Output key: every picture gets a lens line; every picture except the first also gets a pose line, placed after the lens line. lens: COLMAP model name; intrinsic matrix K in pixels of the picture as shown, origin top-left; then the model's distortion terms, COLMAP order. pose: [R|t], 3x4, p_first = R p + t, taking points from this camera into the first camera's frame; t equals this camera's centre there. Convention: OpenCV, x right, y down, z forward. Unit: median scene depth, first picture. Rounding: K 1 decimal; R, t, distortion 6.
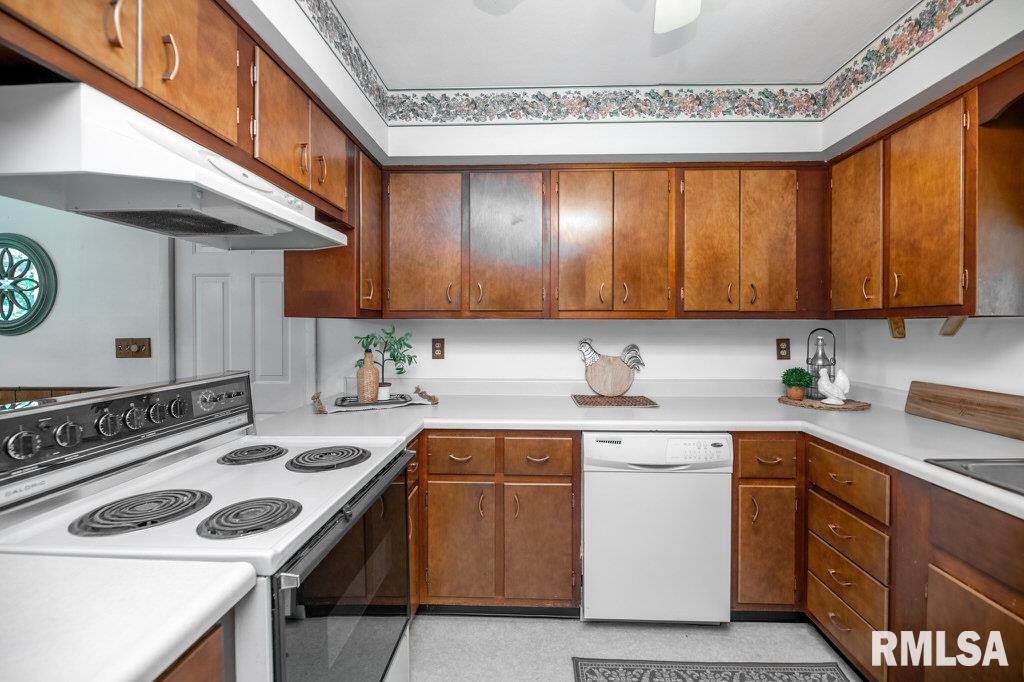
lens RADIAL K [[412.3, 0, 496.3], [0, 412.3, 326.4], [0, 0, 1]] dist [-0.009176, -0.001159]
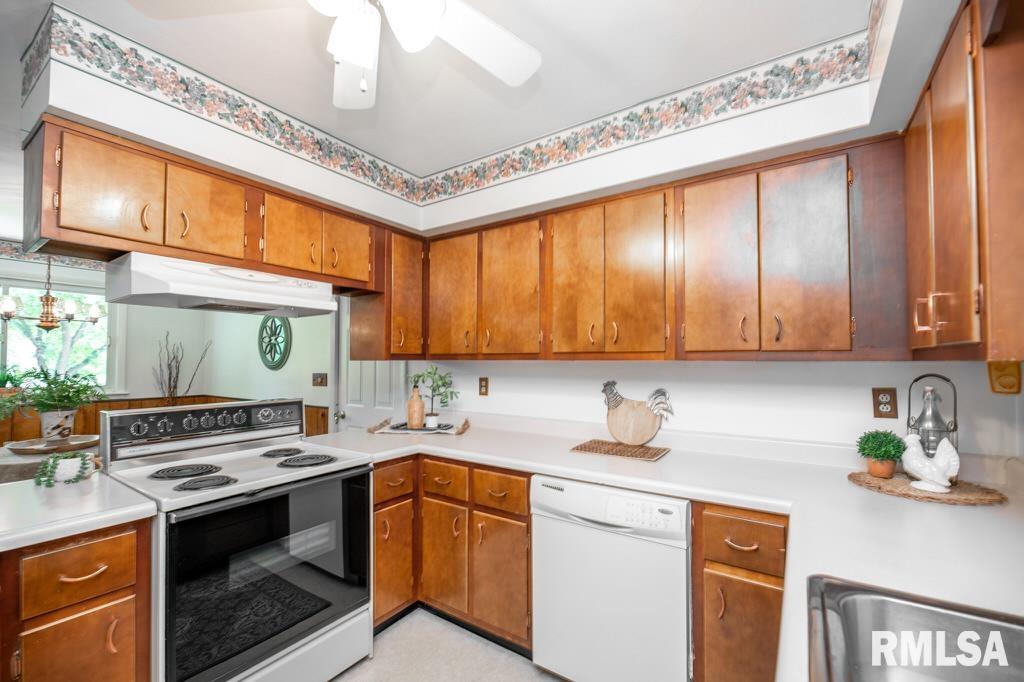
lens RADIAL K [[412.3, 0, 534.3], [0, 412.3, 349.3], [0, 0, 1]] dist [-0.009176, -0.001159]
pose [[0.858601, -0.014024, -0.512453, 0.660032], [-0.001823, 0.999536, -0.030408, -0.016513], [0.512641, 0.027043, 0.858177, 0.113843]]
